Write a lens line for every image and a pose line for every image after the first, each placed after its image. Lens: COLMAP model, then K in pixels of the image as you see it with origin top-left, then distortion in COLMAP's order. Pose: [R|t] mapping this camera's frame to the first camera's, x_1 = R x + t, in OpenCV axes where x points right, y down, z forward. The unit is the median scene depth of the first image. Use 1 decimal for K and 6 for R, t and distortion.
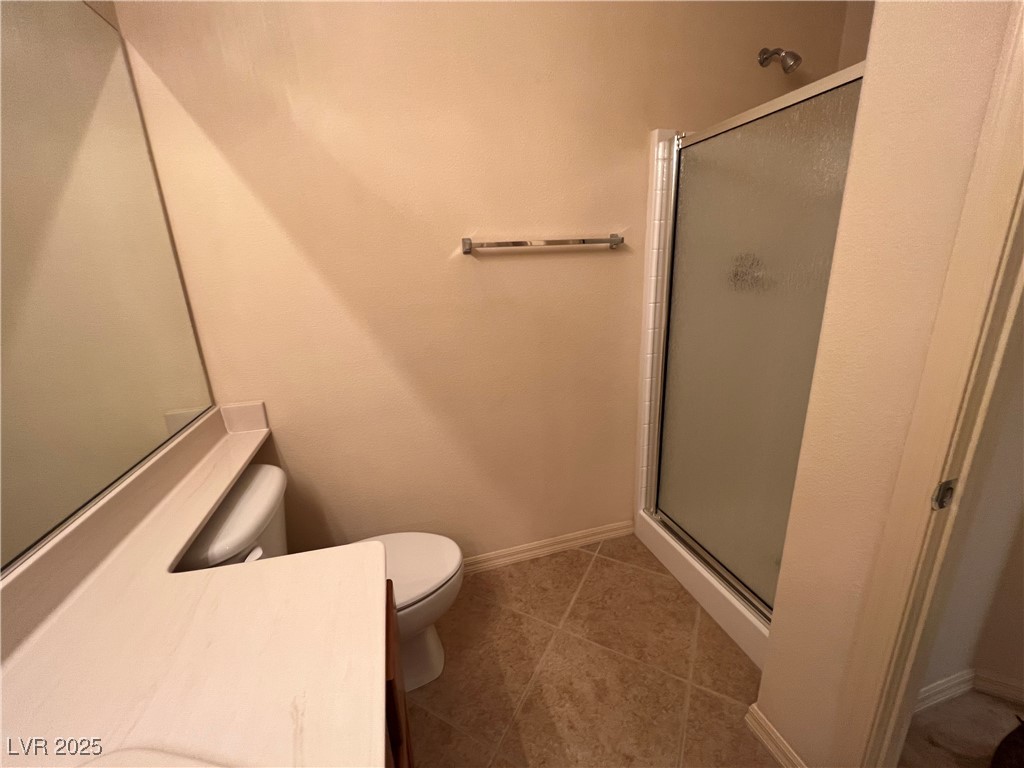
lens RADIAL K [[412.0, 0, 514.8], [0, 412.0, 380.7], [0, 0, 1]] dist [0.001688, 0.000345]
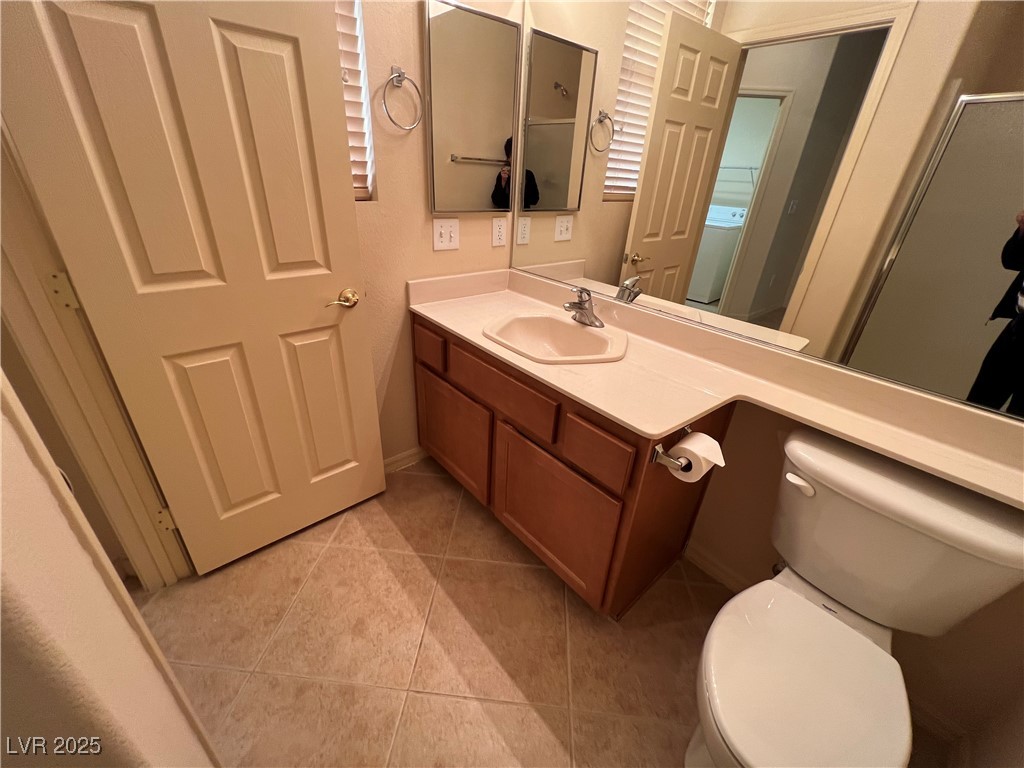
lens RADIAL K [[412.2, 0, 511.0], [0, 412.2, 380.6], [0, 0, 1]] dist [-0.002540, 0.001092]
pose [[-0.910920, 0.174144, -0.374030, 0.256713], [-0.138626, 0.724669, 0.675009, -0.251788], [0.388597, 0.666730, -0.635975, 0.861490]]
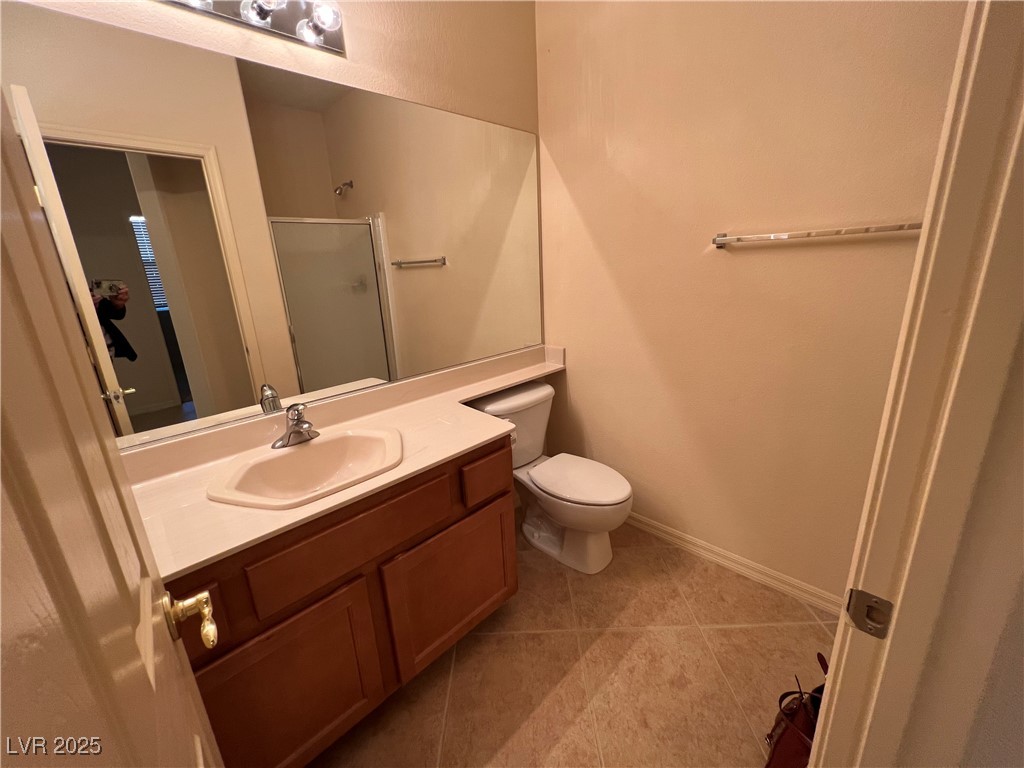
lens RADIAL K [[409.6, 0, 510.7], [0, 409.6, 380.3], [0, 0, 1]] dist [-0.002201, 0.000023]
pose [[0.476560, 0.250588, -0.842672, 0.629605], [-0.217921, 0.962273, 0.162912, -0.040011], [0.851705, 0.105998, 0.513189, 0.042876]]
